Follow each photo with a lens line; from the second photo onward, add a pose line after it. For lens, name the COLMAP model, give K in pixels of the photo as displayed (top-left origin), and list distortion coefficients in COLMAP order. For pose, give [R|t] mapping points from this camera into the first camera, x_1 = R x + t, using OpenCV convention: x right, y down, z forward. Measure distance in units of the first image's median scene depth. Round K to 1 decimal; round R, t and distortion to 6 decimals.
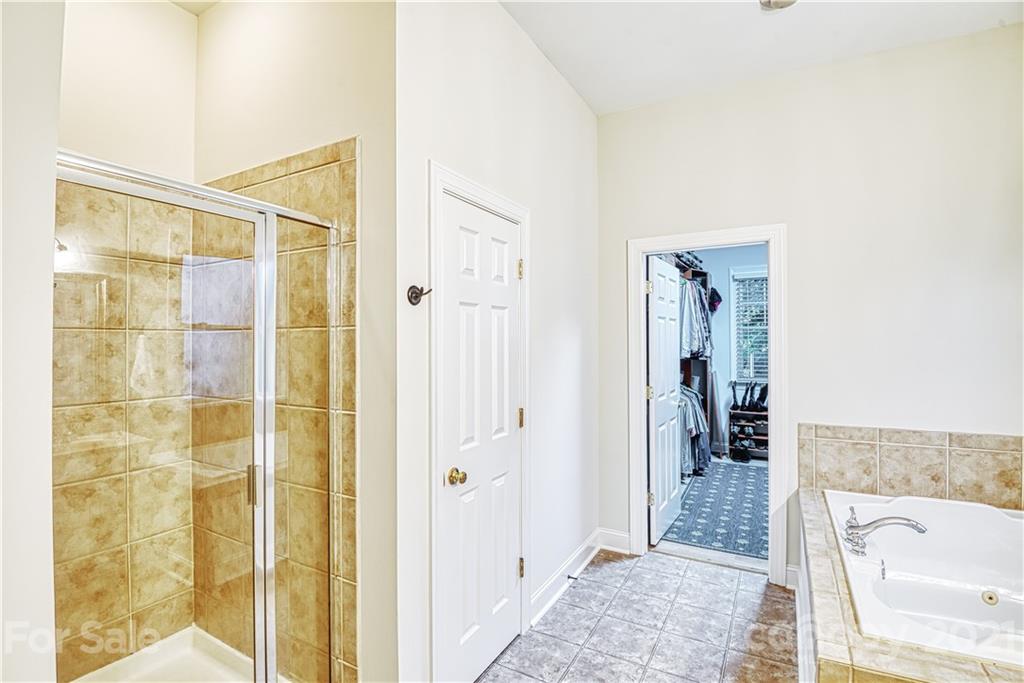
lens RADIAL K [[478.0, 0, 513.9], [0, 478.0, 334.5], [0, 0, 1]] dist [0.001362, -0.021276]
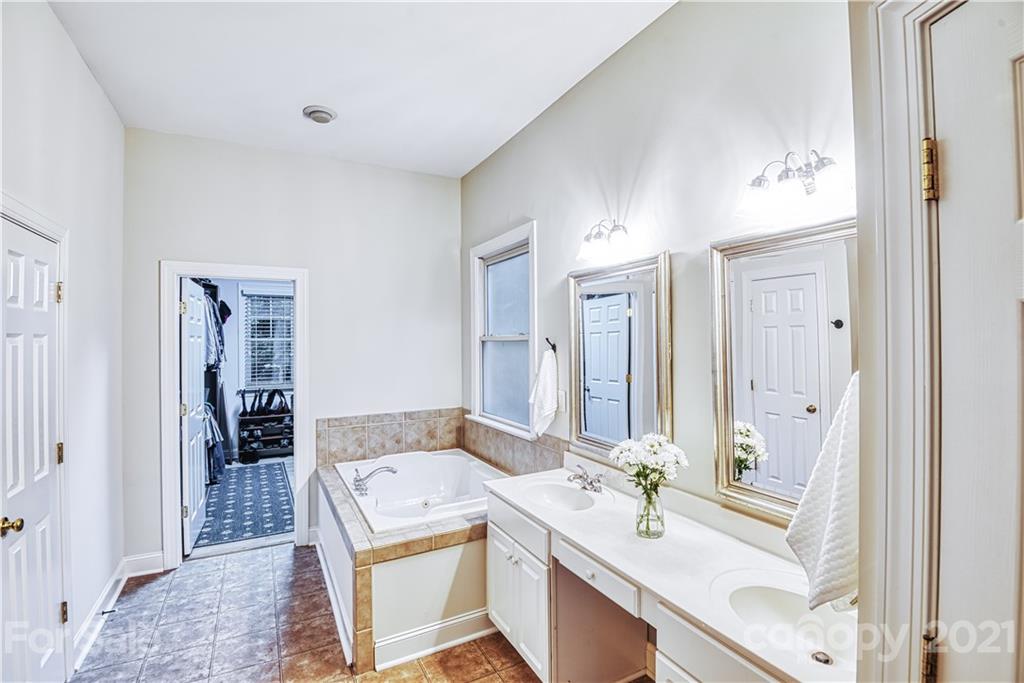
lens RADIAL K [[478.0, 0, 513.9], [0, 478.0, 334.5], [0, 0, 1]] dist [0.001362, -0.021276]
pose [[0.544193, 0.007829, 0.838924, -0.191863], [-0.003981, 0.999969, -0.006749, -0.037774], [-0.838951, 0.000333, 0.544207, -0.164995]]
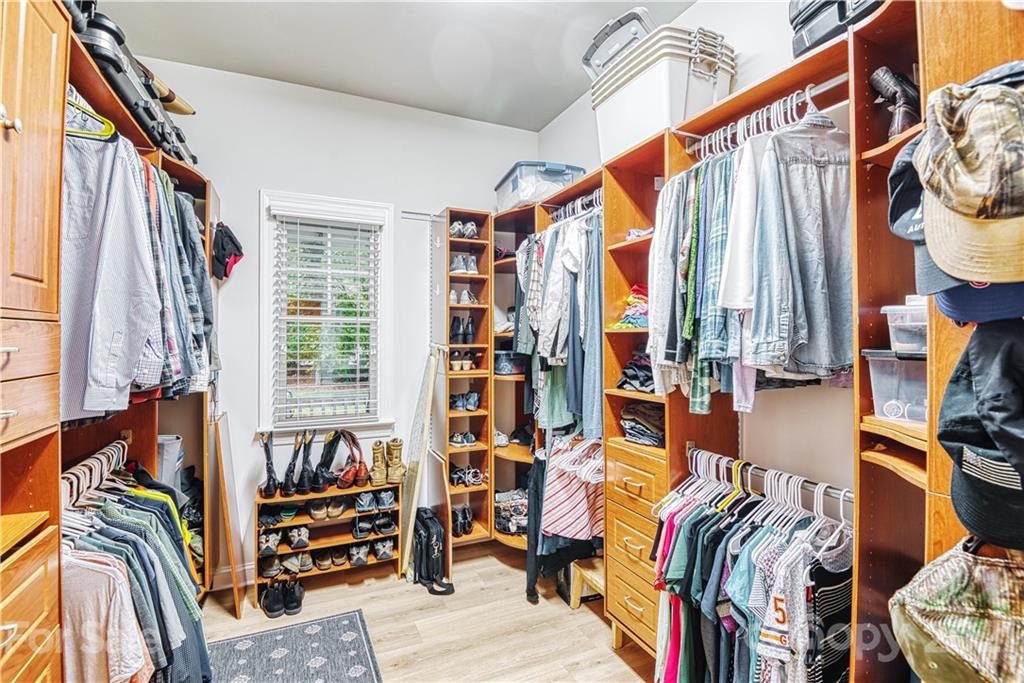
lens RADIAL K [[478.0, 0, 513.9], [0, 478.0, 334.5], [0, 0, 1]] dist [0.001362, -0.021276]
pose [[0.591871, 0.011423, 0.805951, 0.408077], [-0.013103, 0.999904, -0.004550, 0.004122], [-0.805926, -0.007868, 0.591964, 0.956939]]
